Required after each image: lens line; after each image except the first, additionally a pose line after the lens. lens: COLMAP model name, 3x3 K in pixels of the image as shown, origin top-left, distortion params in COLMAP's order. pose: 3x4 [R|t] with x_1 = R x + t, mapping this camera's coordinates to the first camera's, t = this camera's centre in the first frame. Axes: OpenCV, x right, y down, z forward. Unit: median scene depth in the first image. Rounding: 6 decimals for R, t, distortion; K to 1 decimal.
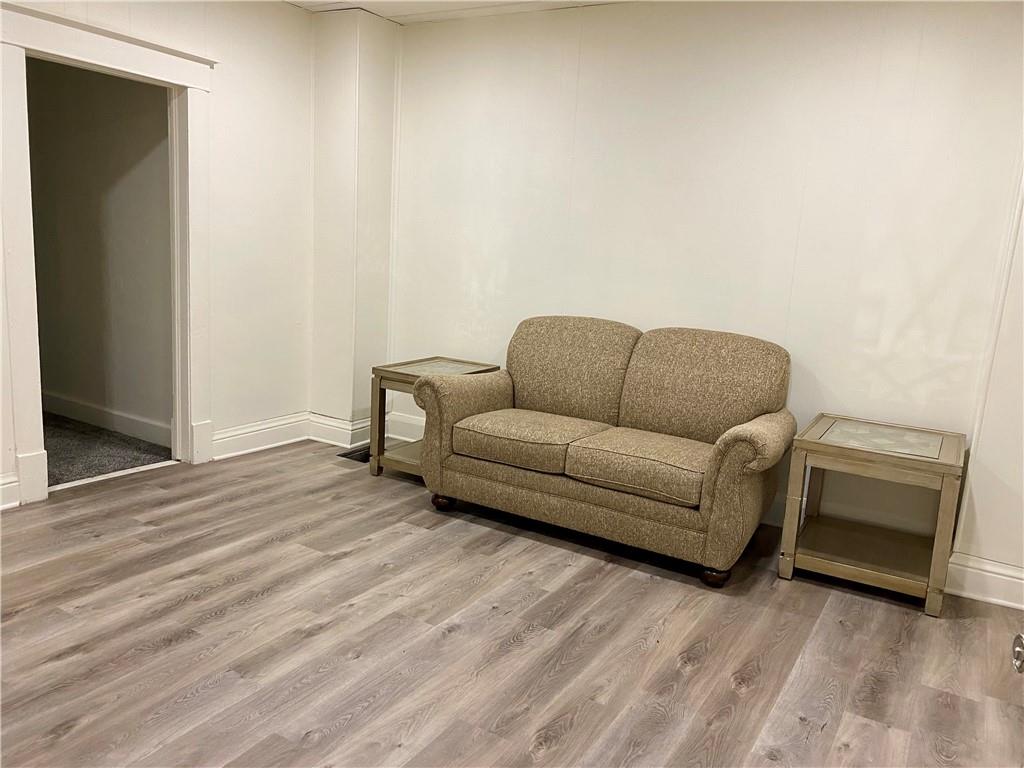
lens RADIAL K [[779.8, 0, 517.7], [0, 779.8, 386.3], [0, 0, 1]] dist [0.014116, -0.011841]
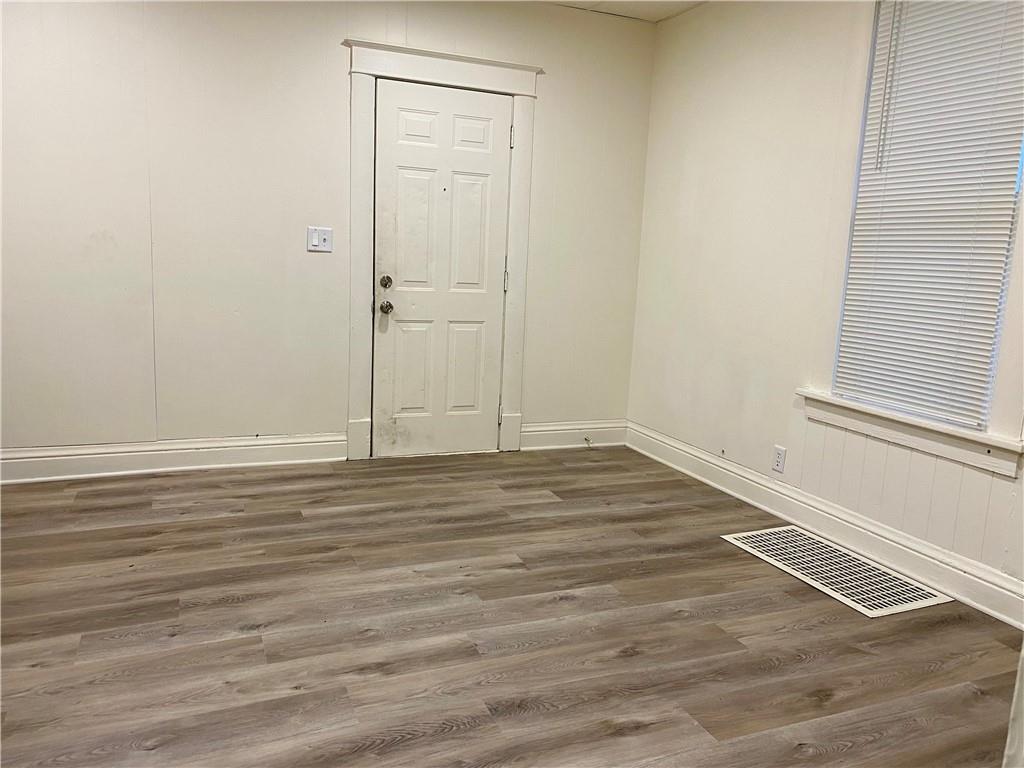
lens RADIAL K [[779.8, 0, 517.7], [0, 779.8, 386.3], [0, 0, 1]] dist [0.014116, -0.011841]
pose [[-0.802758, -0.199374, 0.561987, -0.781833], [0.024935, 0.930401, 0.365693, -0.269447], [-0.595783, 0.307576, -0.741916, 1.406737]]
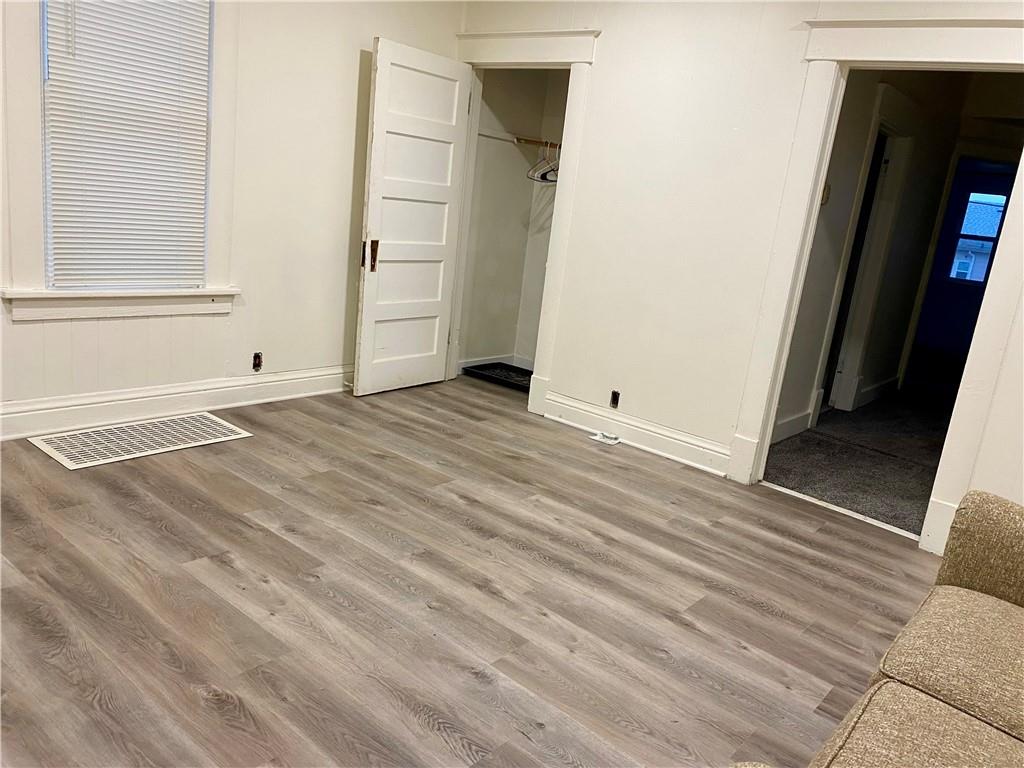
lens RADIAL K [[779.8, 0, 517.7], [0, 779.8, 386.3], [0, 0, 1]] dist [0.014116, -0.011841]
pose [[-0.141297, 0.158111, -0.977260, 0.624461], [-0.325574, 0.924830, 0.196701, -0.119251], [0.934899, 0.345964, -0.079199, 1.000075]]
